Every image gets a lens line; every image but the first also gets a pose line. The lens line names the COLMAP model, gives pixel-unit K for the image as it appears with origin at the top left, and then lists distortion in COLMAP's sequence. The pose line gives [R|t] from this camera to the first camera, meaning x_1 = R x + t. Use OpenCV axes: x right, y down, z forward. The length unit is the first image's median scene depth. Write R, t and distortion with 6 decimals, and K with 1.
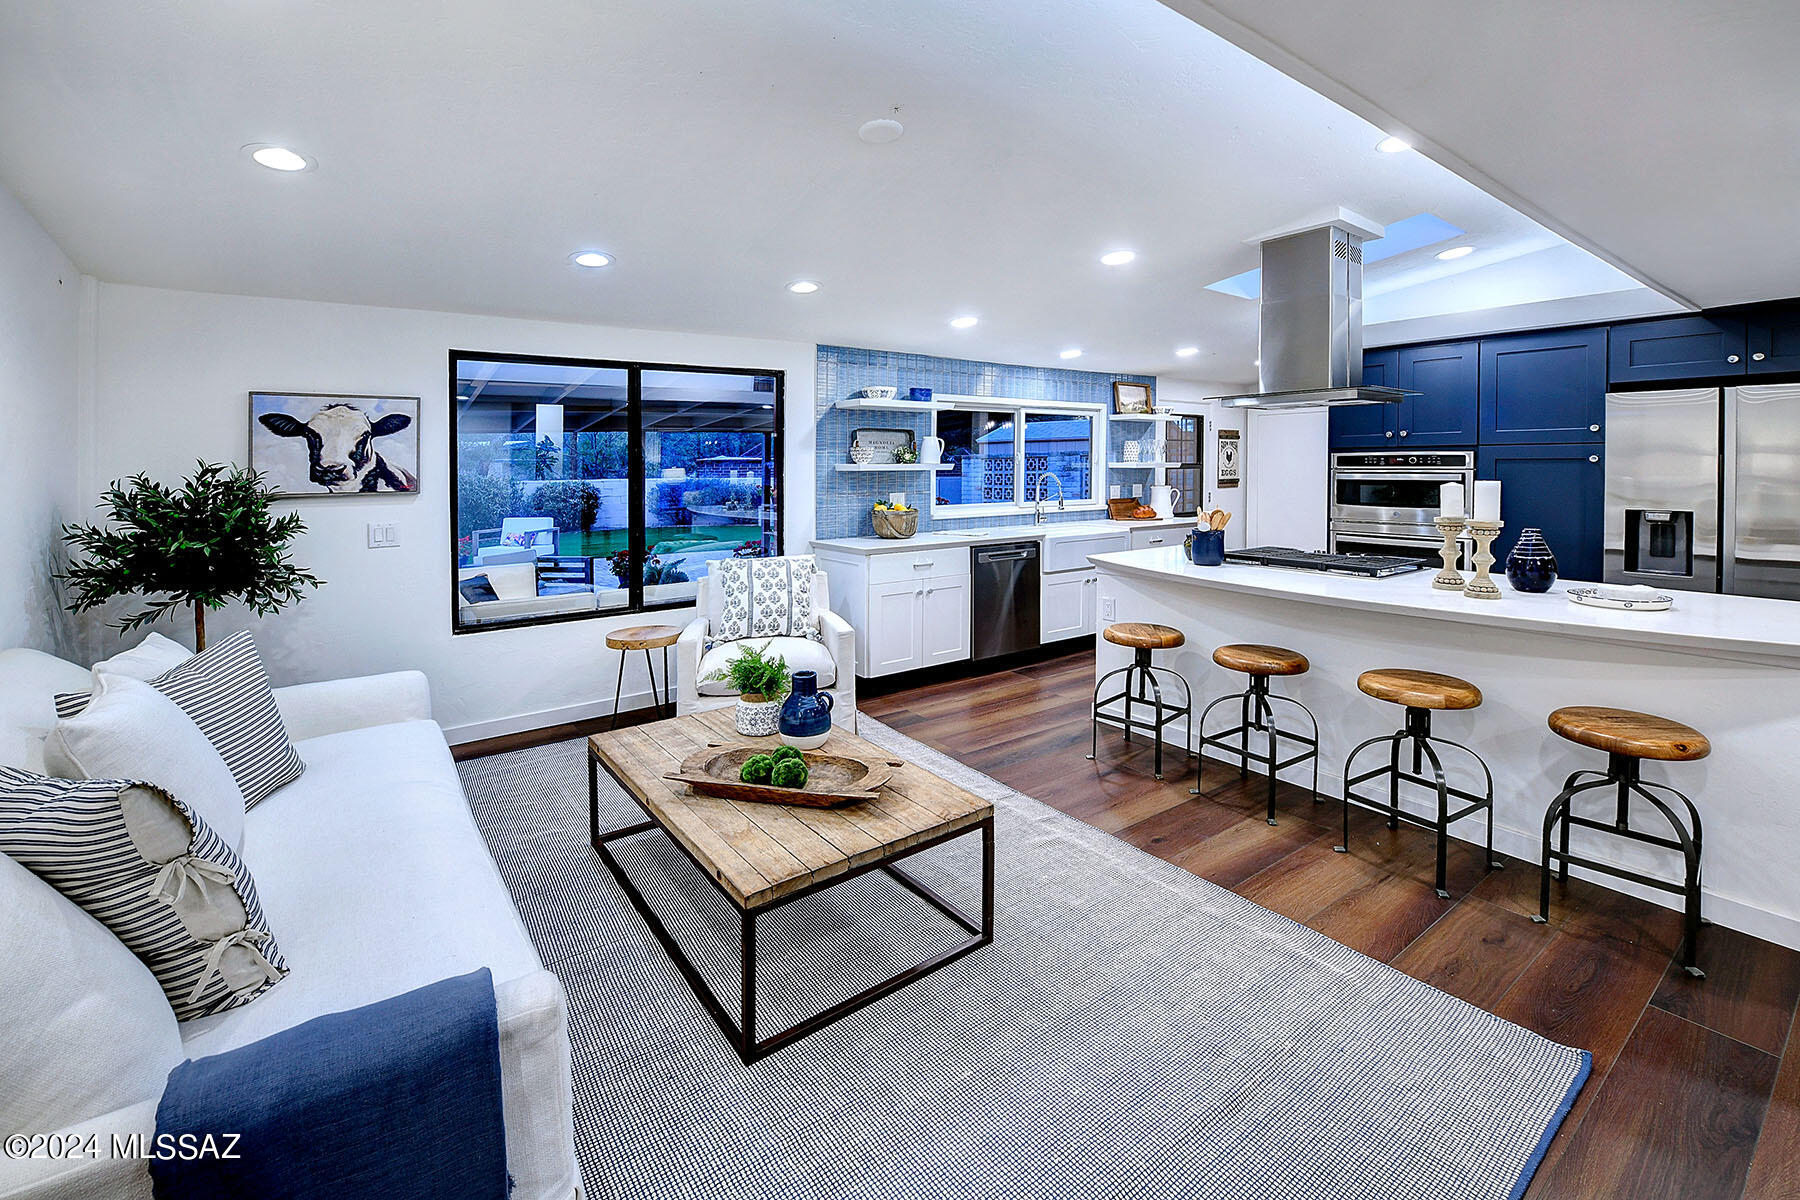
lens RADIAL K [[772.2, 0, 962.3], [0, 772.2, 485.0], [0, 0, 1]] dist [-0.026820, -0.000629]
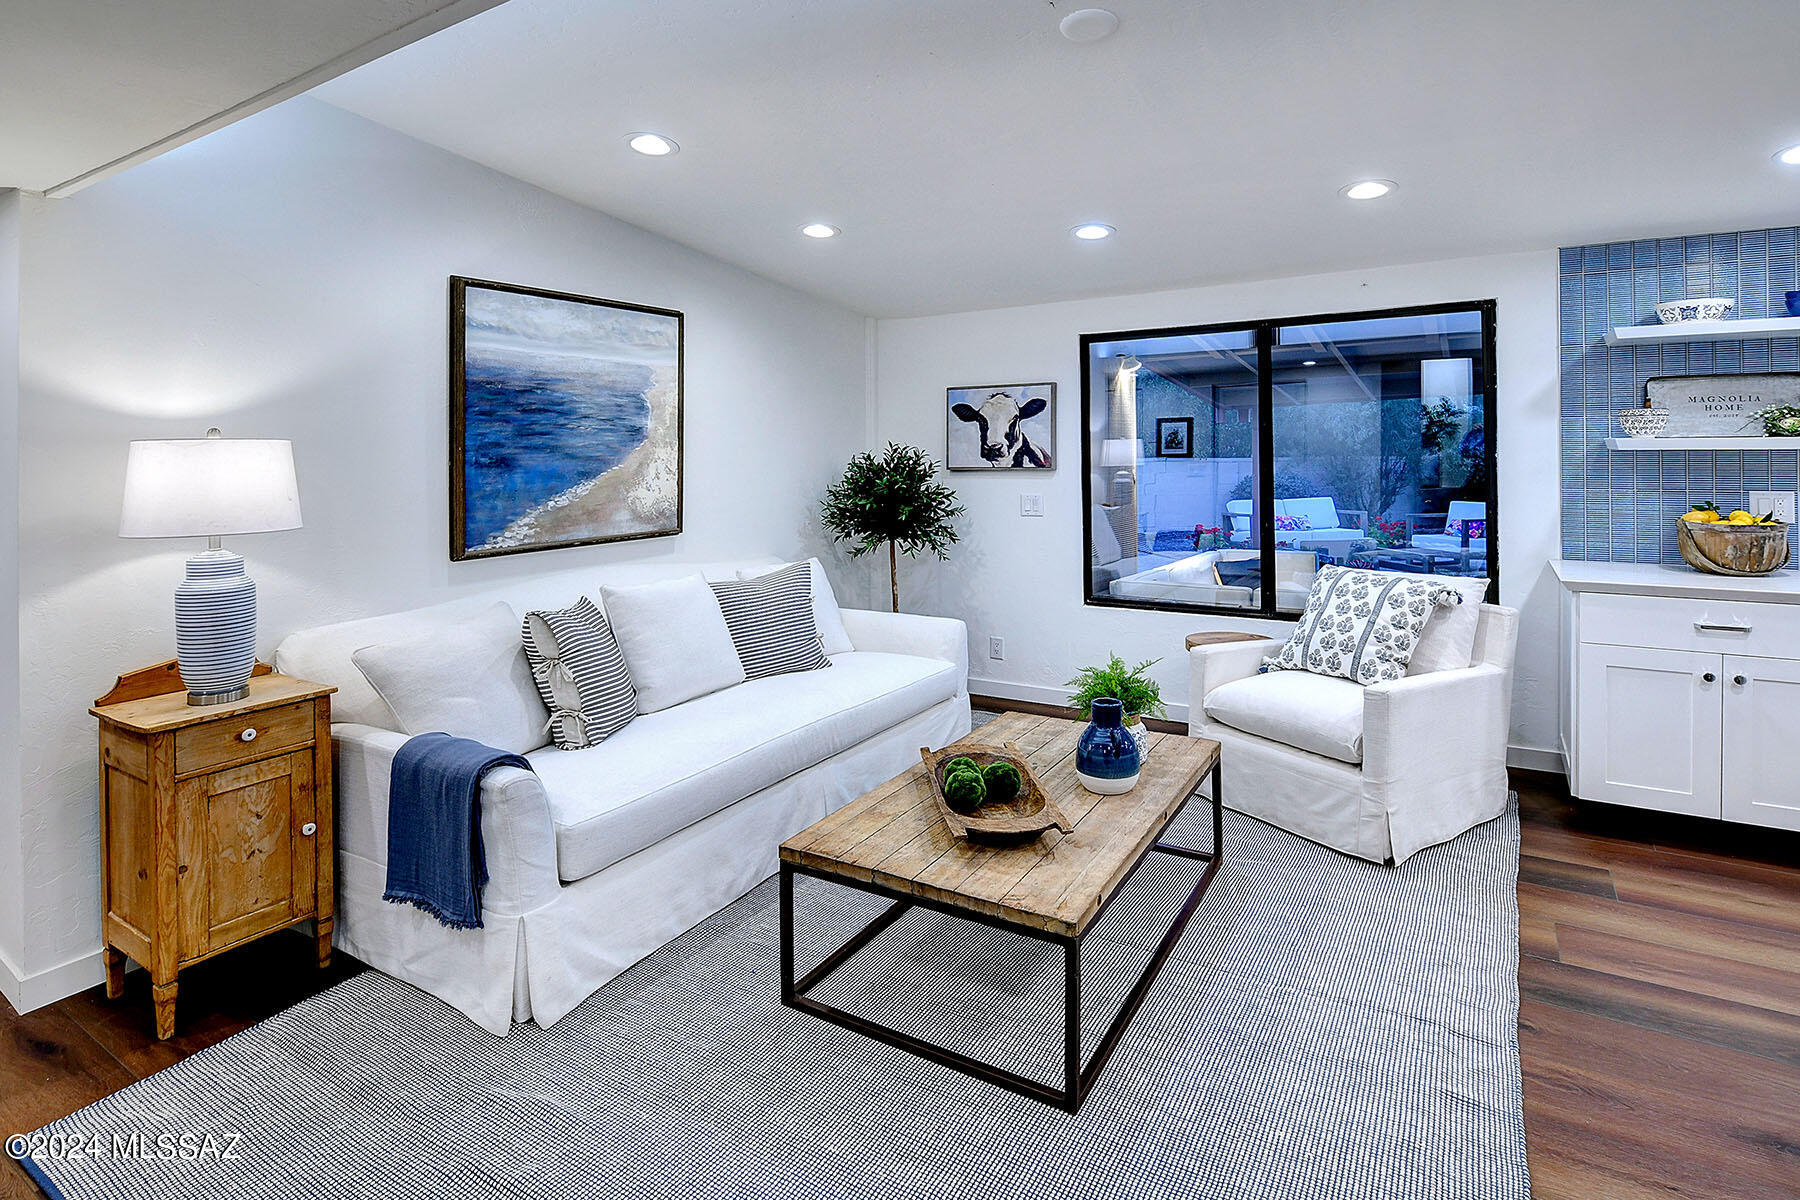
lens RADIAL K [[928.9, 0, 874.4], [0, 928.9, 442.1], [0, 0, 1]] dist [-0.023012, 0.001070]
pose [[0.323771, -0.001818, -0.946134, 0.360259], [-0.014711, 0.999868, -0.006955, -0.011760], [0.946021, 0.016171, 0.323702, 0.242911]]
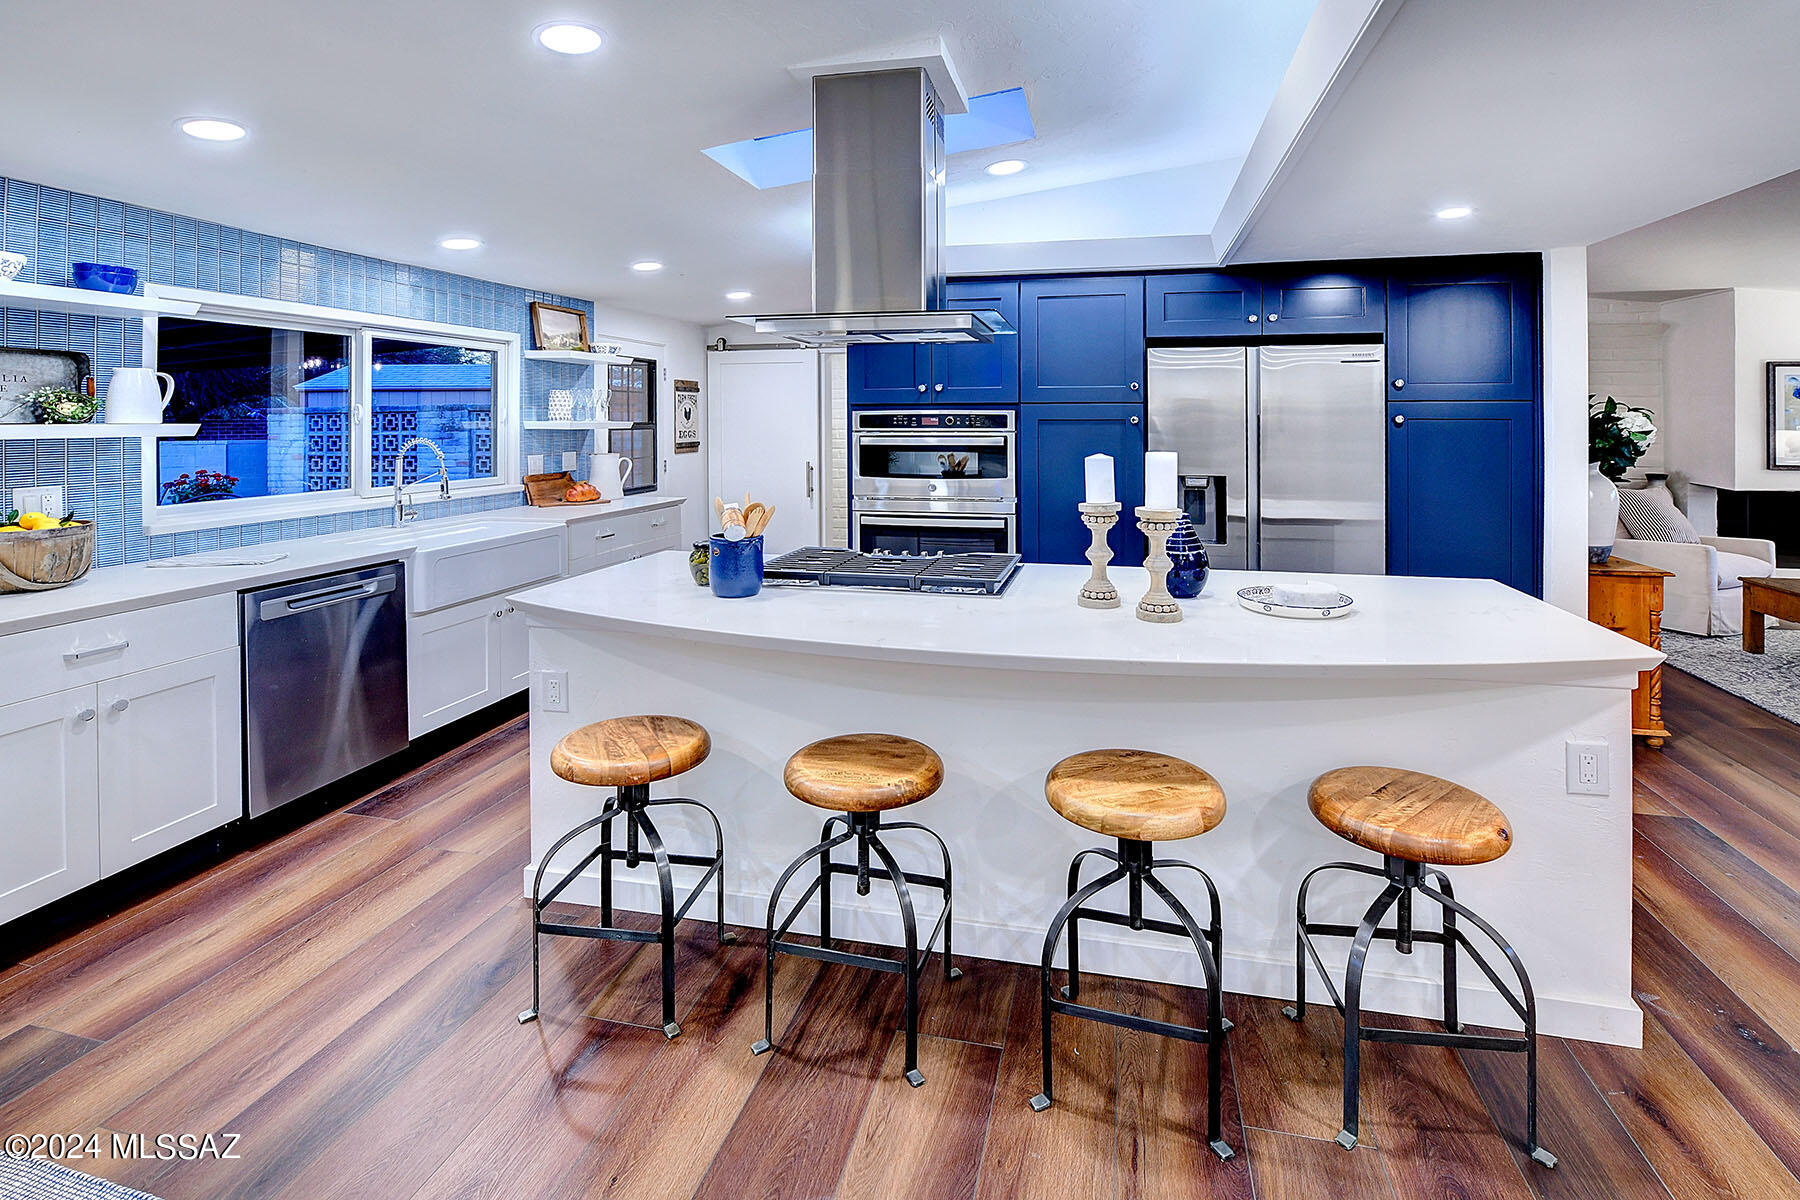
lens RADIAL K [[816.6, 0, 948.8], [0, 816.6, 435.2], [0, 0, 1]] dist [-0.010900, -0.001079]
pose [[0.770396, -0.007642, 0.637520, 0.033824], [0.014318, 0.999883, -0.005316, -0.012026], [-0.637405, 0.013224, 0.770415, 0.329474]]
